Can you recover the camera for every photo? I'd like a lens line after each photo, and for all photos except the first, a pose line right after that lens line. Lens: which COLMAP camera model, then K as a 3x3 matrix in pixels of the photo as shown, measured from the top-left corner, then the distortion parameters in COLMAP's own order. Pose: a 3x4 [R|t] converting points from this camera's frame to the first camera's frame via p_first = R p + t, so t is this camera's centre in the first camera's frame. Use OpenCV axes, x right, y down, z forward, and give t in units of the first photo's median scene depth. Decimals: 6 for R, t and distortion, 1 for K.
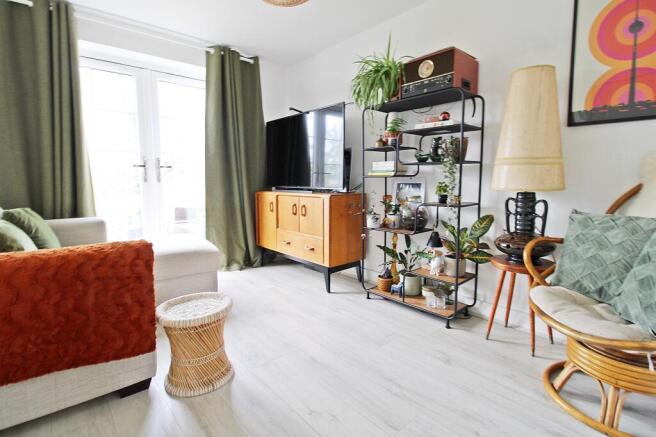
lens RADIAL K [[313.2, 0, 329.8], [0, 313.2, 211.4], [0, 0, 1]] dist [-0.014451, -0.000445]
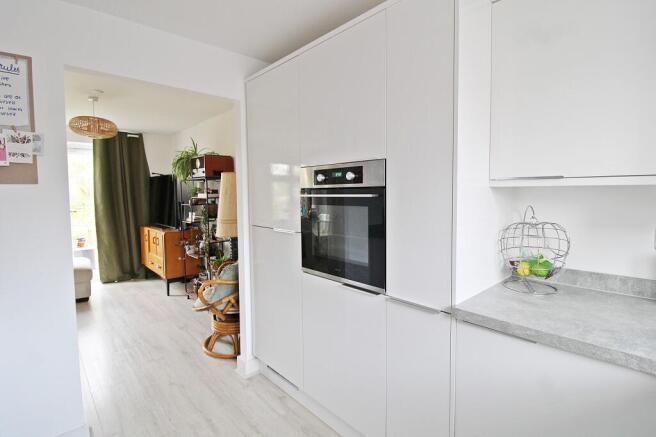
lens RADIAL K [[313.2, 0, 329.8], [0, 313.2, 211.4], [0, 0, 1]] dist [-0.014451, -0.000445]
pose [[0.999289, -0.009597, 0.036456, 0.892818], [0.010968, 0.999233, -0.037595, -0.107053], [-0.036067, 0.037968, 0.998628, -0.701978]]
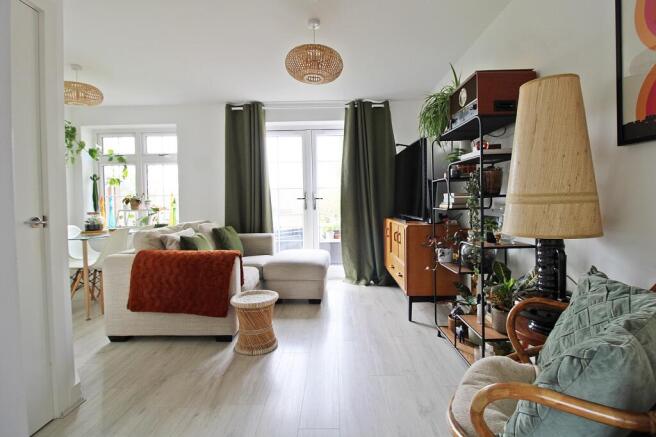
lens RADIAL K [[312.3, 0, 327.1], [0, 312.3, 208.5], [0, 0, 1]] dist [0.000896, 0.000020]
pose [[0.736306, 0.006439, -0.676618, 0.584740], [-0.051247, 0.997613, -0.046274, -0.054199], [0.674705, 0.068747, 0.734879, 0.051484]]
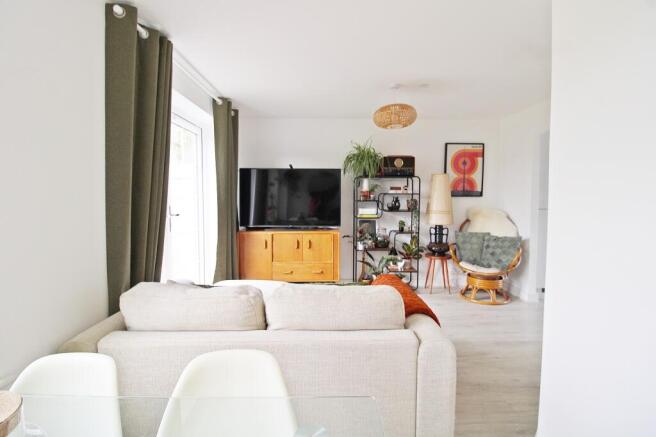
lens RADIAL K [[299.2, 0, 328.0], [0, 299.2, 218.5], [0, 0, 1]] dist [-0.000718, -0.000050]
pose [[0.650698, -0.056964, 0.757197, -1.280075], [0.074889, 0.997135, 0.010658, -0.154931], [-0.755635, 0.049770, 0.653099, 0.134496]]
